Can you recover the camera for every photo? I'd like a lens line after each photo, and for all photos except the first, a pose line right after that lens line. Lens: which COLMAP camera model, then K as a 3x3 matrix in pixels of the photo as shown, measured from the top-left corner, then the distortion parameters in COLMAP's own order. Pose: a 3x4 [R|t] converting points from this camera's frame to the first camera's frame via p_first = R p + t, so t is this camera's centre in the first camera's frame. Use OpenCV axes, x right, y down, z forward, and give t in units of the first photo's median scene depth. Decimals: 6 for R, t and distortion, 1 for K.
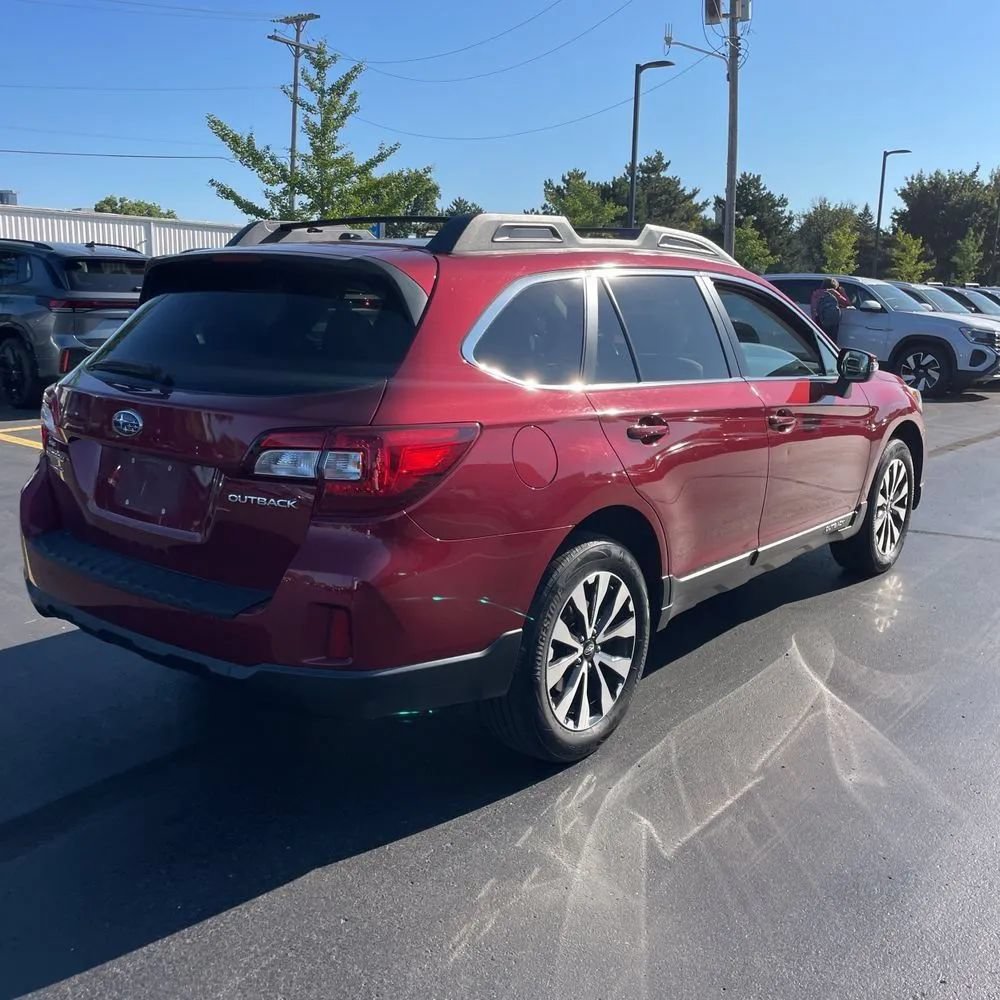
lens RADIAL K [[1002.8, 0, 500.0], [0, 1002.8, 500.0], [0, 0, 1]] dist [0.071175, -0.097157]
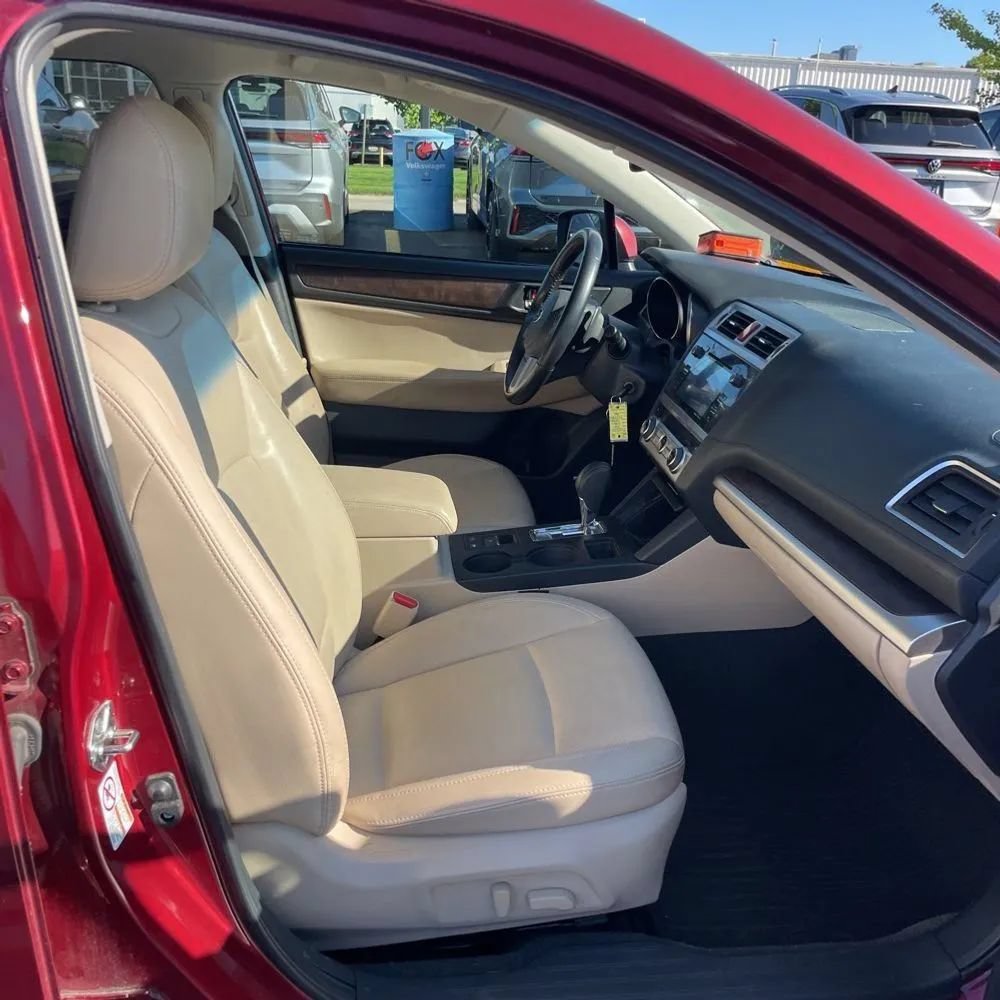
lens RADIAL K [[1002.8, 0, 500.0], [0, 1002.8, 500.0], [0, 0, 1]] dist [0.071175, -0.097157]
pose [[0.708248, 0.256843, -0.657584, 0.521859], [-0.174352, 0.966254, 0.189620, -0.191682], [0.684095, -0.019647, 0.729128, 1.027547]]
